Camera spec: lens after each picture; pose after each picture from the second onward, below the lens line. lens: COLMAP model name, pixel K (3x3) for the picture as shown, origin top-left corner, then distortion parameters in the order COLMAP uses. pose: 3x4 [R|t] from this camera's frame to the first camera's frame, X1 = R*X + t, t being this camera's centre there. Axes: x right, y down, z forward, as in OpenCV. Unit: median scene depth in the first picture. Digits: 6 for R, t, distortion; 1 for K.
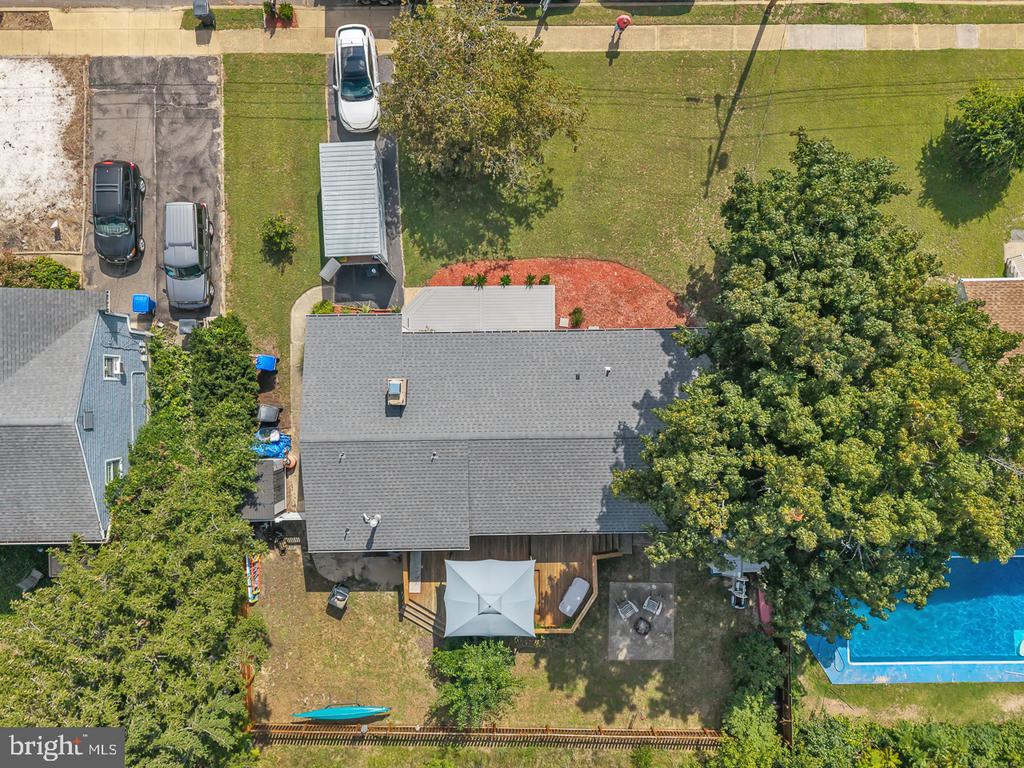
lens RADIAL K [[700.5, 0, 506.5], [0, 700.5, 378.1], [0, 0, 1]] dist [0.005302, -0.002665]
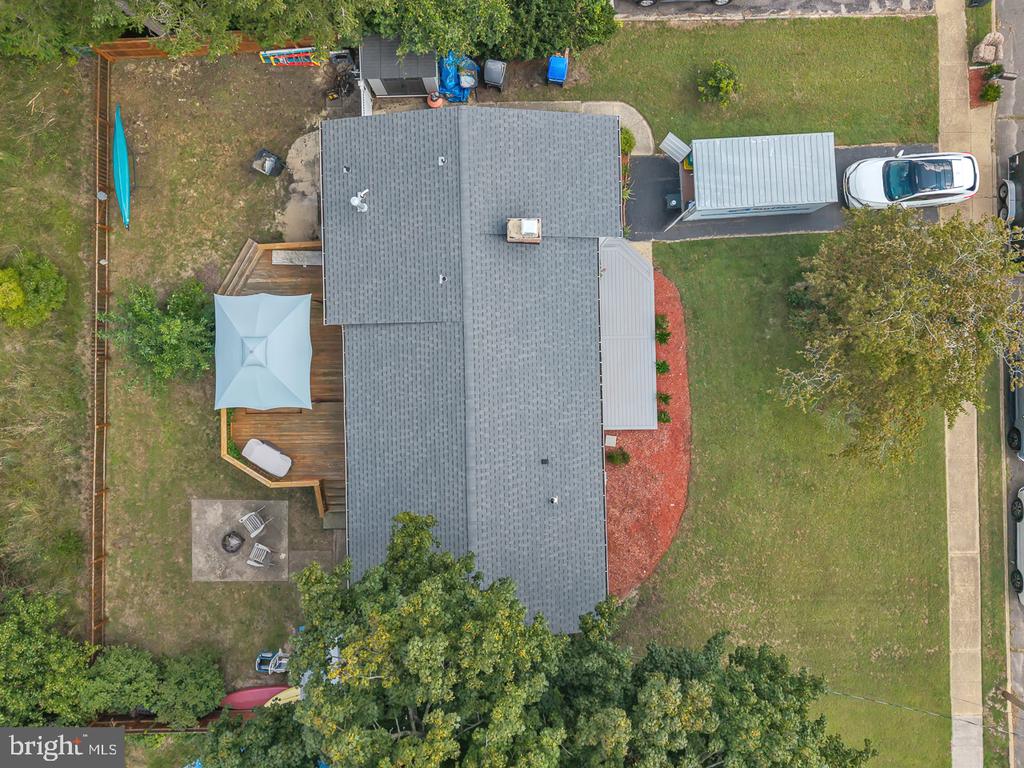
lens RADIAL K [[700.5, 0, 506.5], [0, 700.5, 378.1], [0, 0, 1]] dist [0.005302, -0.002665]
pose [[0.008026, 0.999884, 0.012969, -0.001163], [-0.999498, 0.007625, 0.030745, 0.014659], [0.030643, -0.013209, 0.999443, 0.194287]]
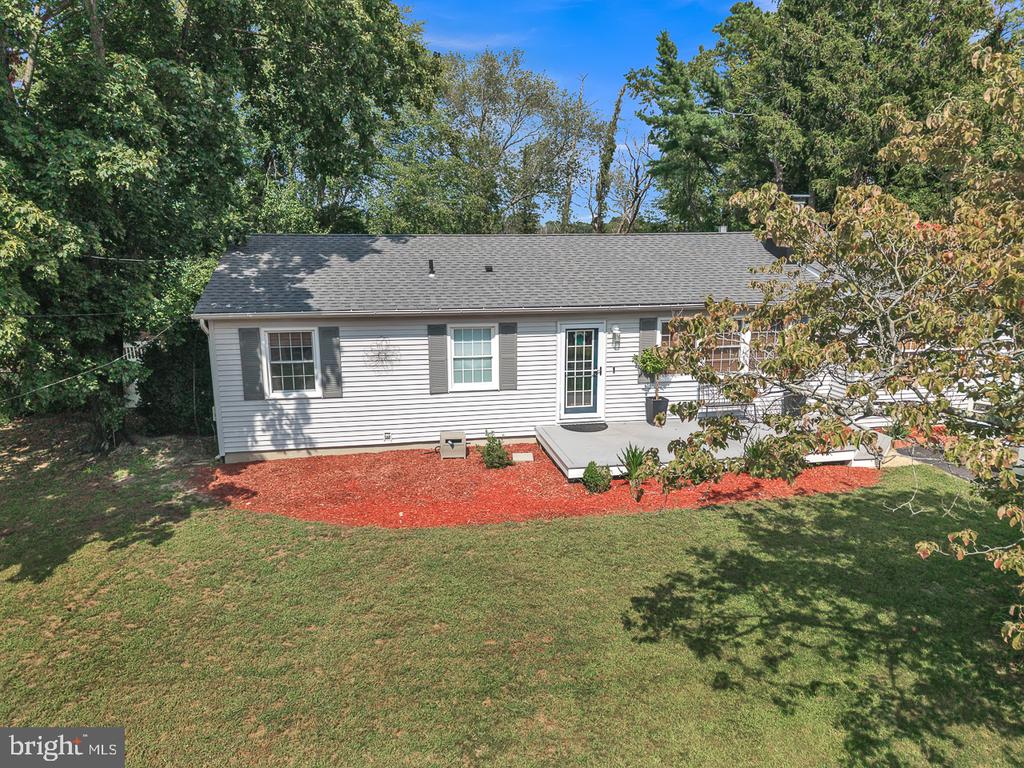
lens RADIAL K [[696.0, 0, 512.0], [0, 696.0, 384.0], [0, 0, 1]] dist [0.020560, -0.004615]
pose [[-0.984005, 0.062805, -0.166703, 0.155507], [-0.175833, -0.192285, 0.965458, -0.473388], [0.028581, 0.979327, 0.200252, 0.873721]]
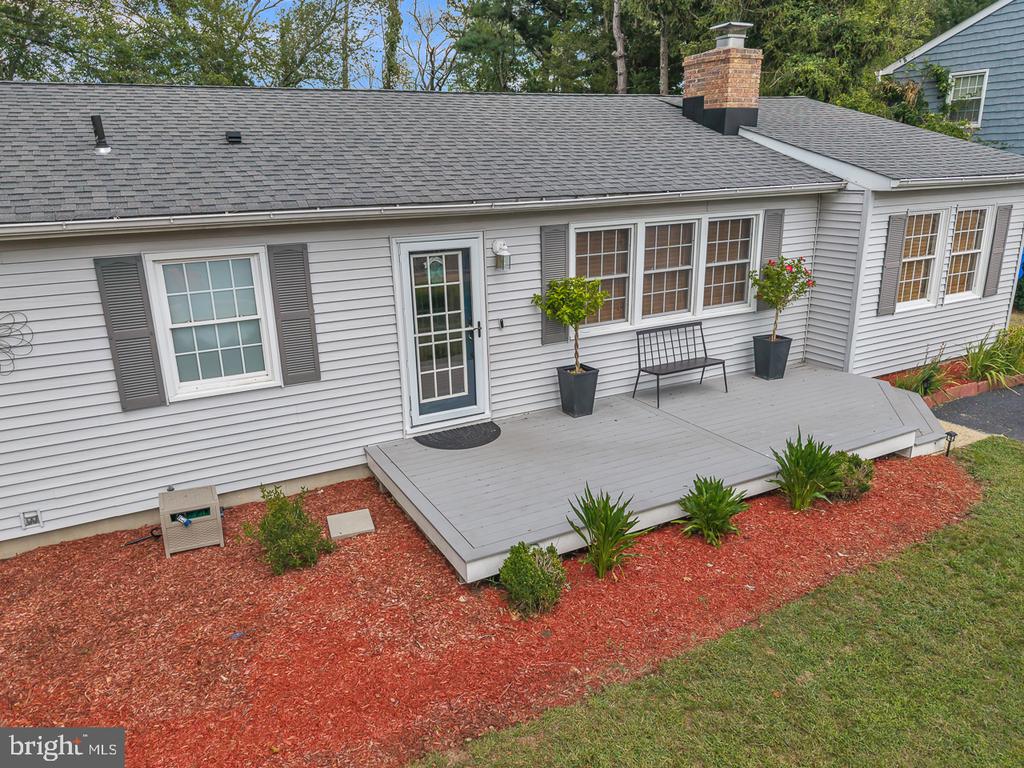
lens RADIAL K [[719.8, 0, 524.5], [0, 719.8, 384.5], [0, 0, 1]] dist [0.082308, -0.143990]
pose [[-0.881314, 0.177898, -0.437764, 0.122927], [-0.470640, -0.247680, 0.846849, -0.272992], [0.042227, 0.952369, 0.302010, 0.900441]]
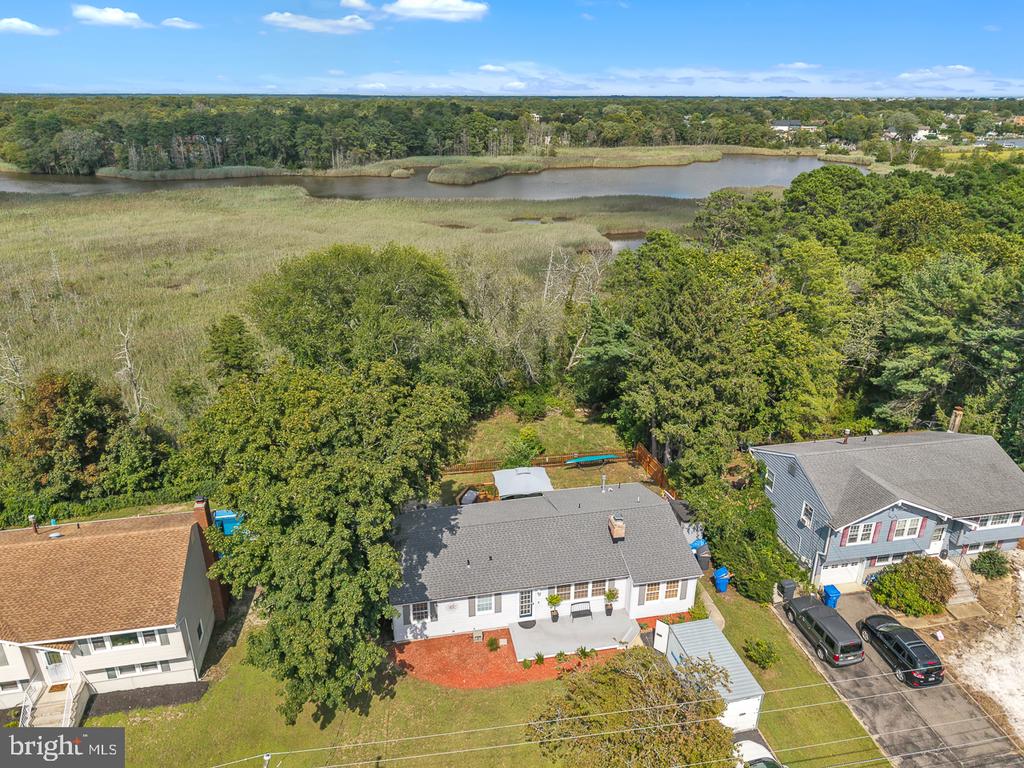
lens RADIAL K [[700.5, 0, 506.5], [0, 700.5, 378.1], [0, 0, 1]] dist [0.005302, -0.002665]
pose [[-0.984148, 0.090891, -0.152289, 0.214859], [-0.175122, -0.362336, 0.915448, -0.990982], [0.028027, 0.927605, 0.372509, 0.157989]]
